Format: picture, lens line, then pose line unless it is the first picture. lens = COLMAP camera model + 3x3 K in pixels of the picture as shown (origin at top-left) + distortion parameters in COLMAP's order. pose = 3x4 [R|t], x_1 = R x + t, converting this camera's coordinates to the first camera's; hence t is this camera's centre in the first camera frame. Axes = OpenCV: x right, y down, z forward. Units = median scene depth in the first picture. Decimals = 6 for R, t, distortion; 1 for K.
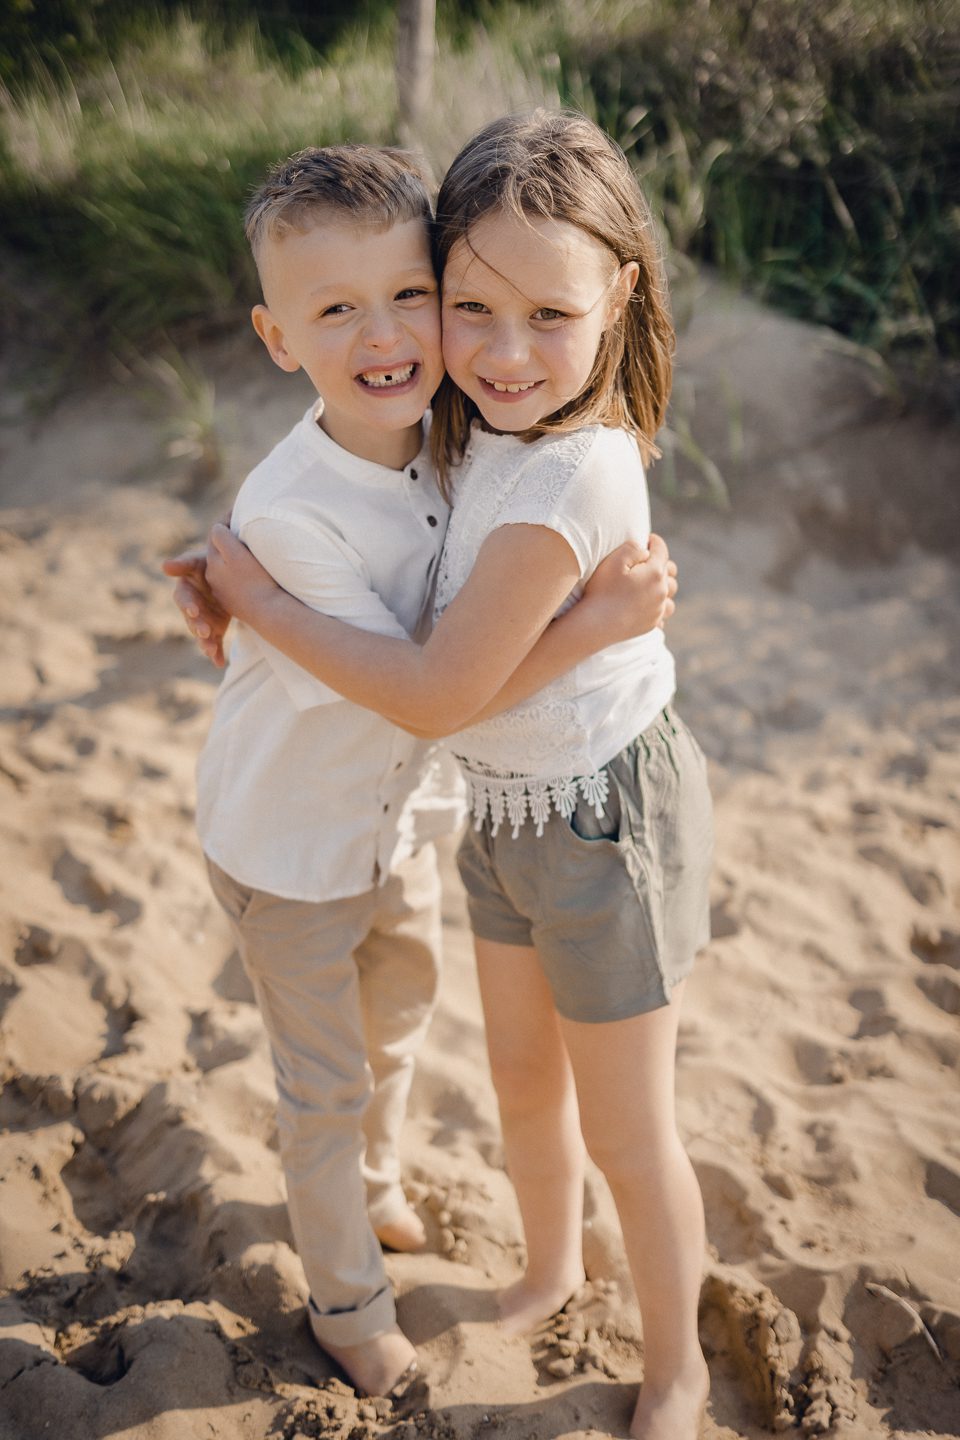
lens RADIAL K [[1458.9, 0, 480.0], [0, 1458.9, 720.0], [0, 0, 1]] dist [0.002238, 0.003109]
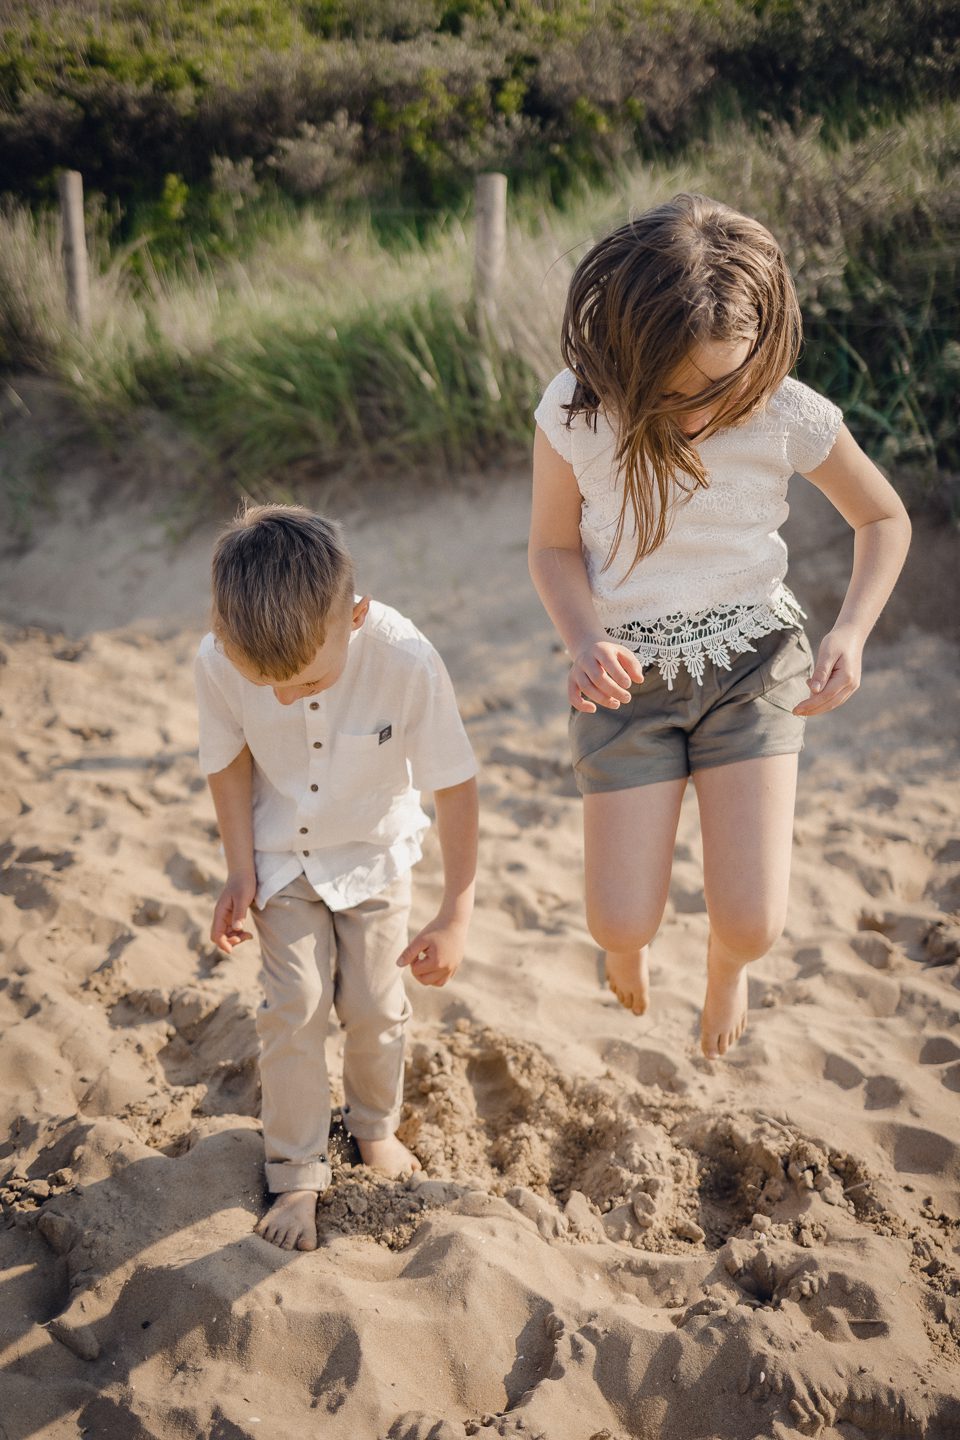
lens RADIAL K [[1458.9, 0, 480.0], [0, 1458.9, 720.0], [0, 0, 1]] dist [0.002238, 0.003109]
pose [[0.995174, -0.012298, -0.097348, 0.108121], [0.001475, 0.993878, -0.110477, 0.124065], [0.098110, 0.109801, 0.989100, -0.248228]]
